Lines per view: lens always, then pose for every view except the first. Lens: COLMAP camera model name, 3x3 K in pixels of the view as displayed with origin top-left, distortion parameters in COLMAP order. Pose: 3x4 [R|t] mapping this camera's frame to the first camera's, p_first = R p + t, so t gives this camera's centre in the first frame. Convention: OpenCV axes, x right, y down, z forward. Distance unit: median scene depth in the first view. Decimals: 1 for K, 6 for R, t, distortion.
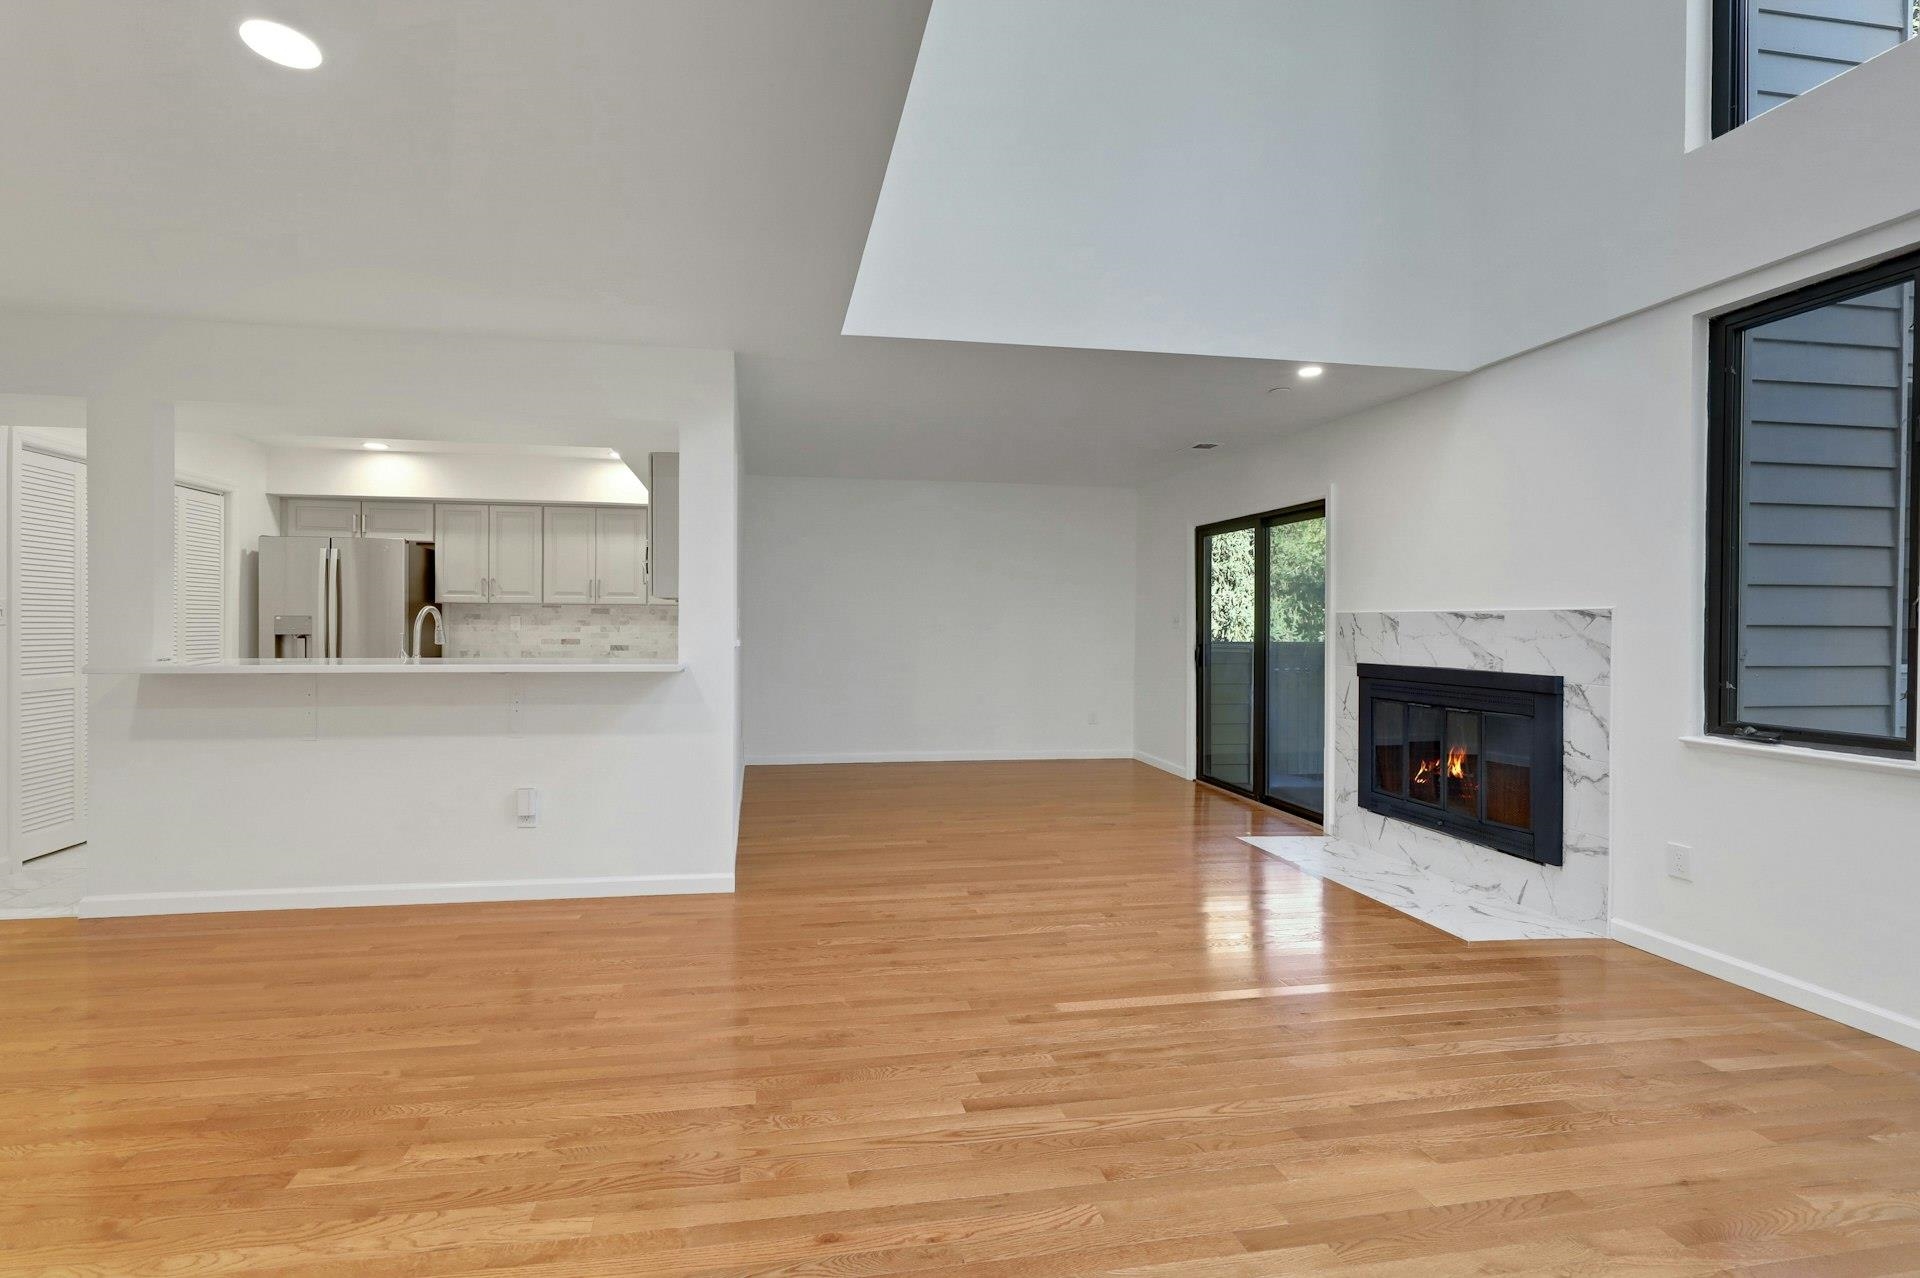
lens RADIAL K [[809.5, 0, 884.9], [0, 809.5, 627.1], [0, 0, 1]] dist [-0.001461, -0.000304]
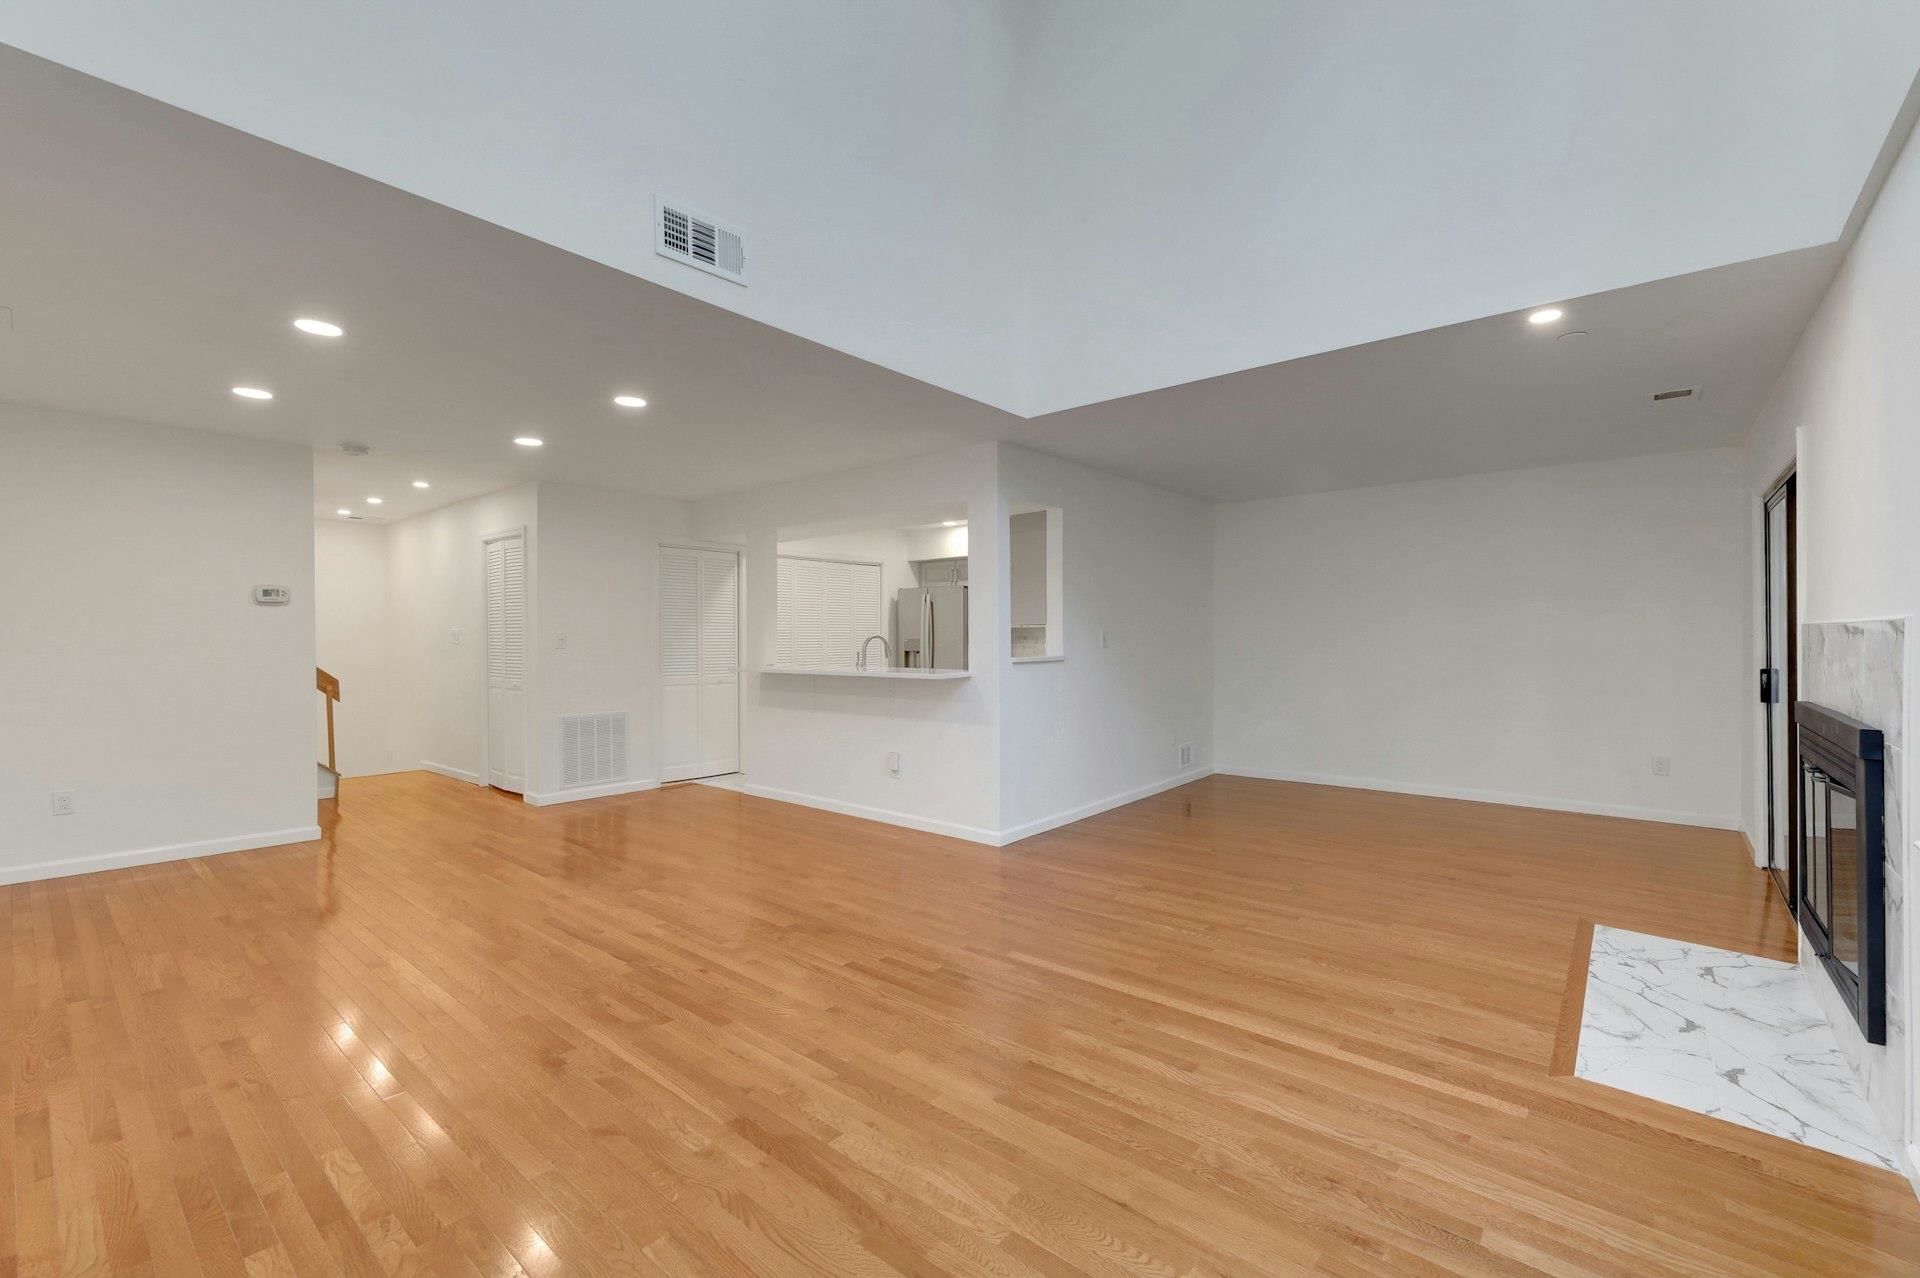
lens RADIAL K [[805.2, 0, 977.9], [0, 805.2, 631.4], [0, 0, 1]] dist [0.000466, -0.001151]
pose [[0.666924, -0.014530, -0.744984, 0.725323], [0.005950, 0.999882, -0.014176, -0.007599], [0.745102, 0.005022, 0.666932, 0.082807]]
